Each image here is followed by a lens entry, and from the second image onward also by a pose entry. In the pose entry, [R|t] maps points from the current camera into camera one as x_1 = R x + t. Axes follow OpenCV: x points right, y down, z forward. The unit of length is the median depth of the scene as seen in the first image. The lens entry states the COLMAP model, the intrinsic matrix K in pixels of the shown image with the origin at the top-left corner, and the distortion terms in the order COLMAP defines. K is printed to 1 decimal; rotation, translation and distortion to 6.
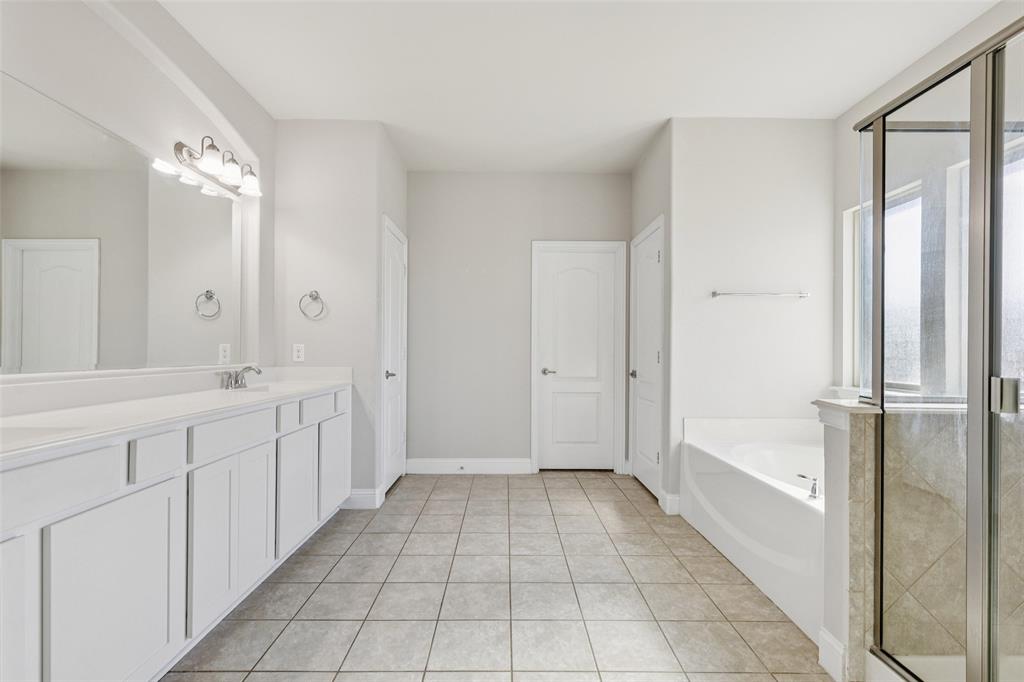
lens RADIAL K [[461.0, 0, 517.6], [0, 461.0, 345.3], [0, 0, 1]] dist [0.007310, -0.002176]
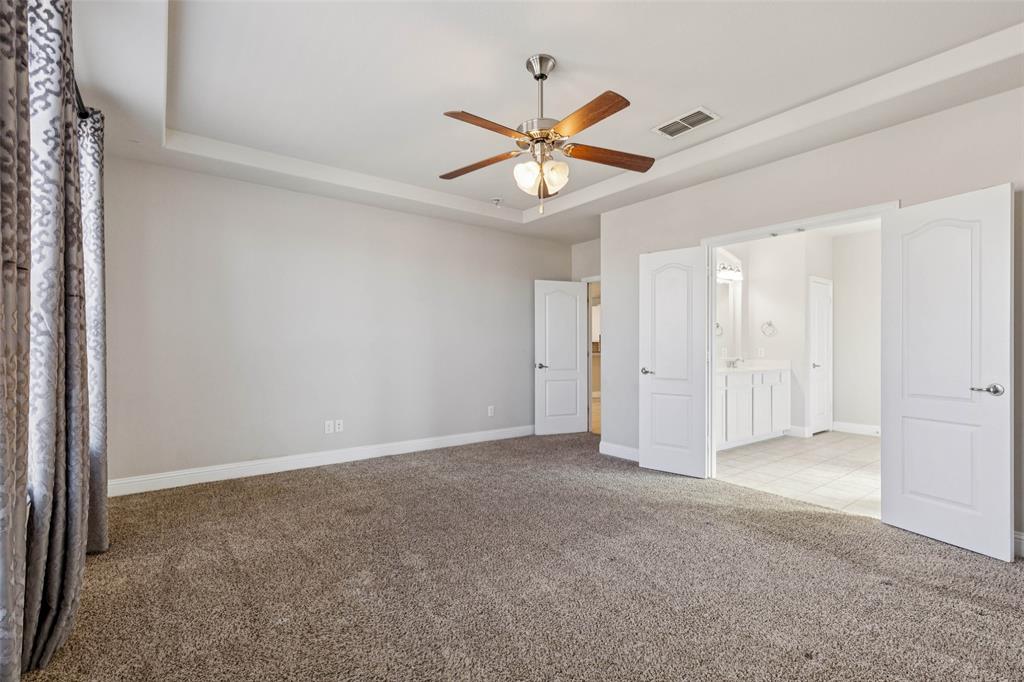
lens RADIAL K [[461.0, 0, 511.7], [0, 461.0, 342.5], [0, 0, 1]] dist [0.007310, -0.002176]
pose [[0.591019, -0.009226, -0.806605, 0.429841], [0.005592, 0.999957, -0.007340, -0.016022], [0.806638, -0.000172, 0.591046, -0.904162]]
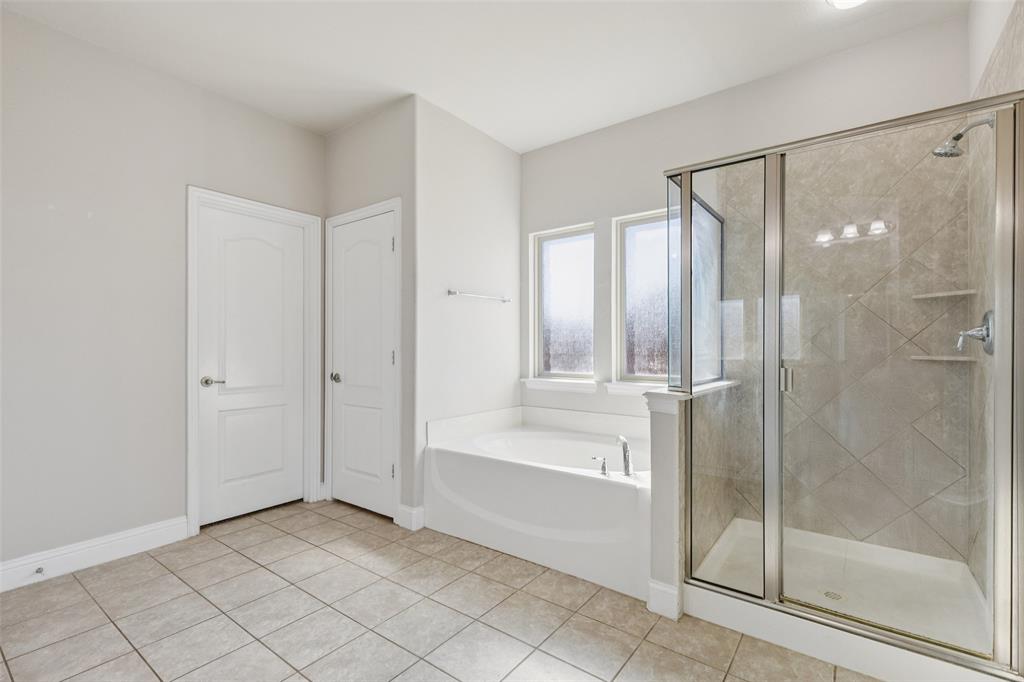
lens RADIAL K [[461.0, 0, 514.5], [0, 461.0, 342.7], [0, 0, 1]] dist [0.007310, -0.002176]
pose [[0.610195, 0.002114, 0.792248, -0.276323], [-0.003634, 0.999993, 0.000131, -0.003881], [-0.792243, -0.002959, 0.610199, 0.295654]]
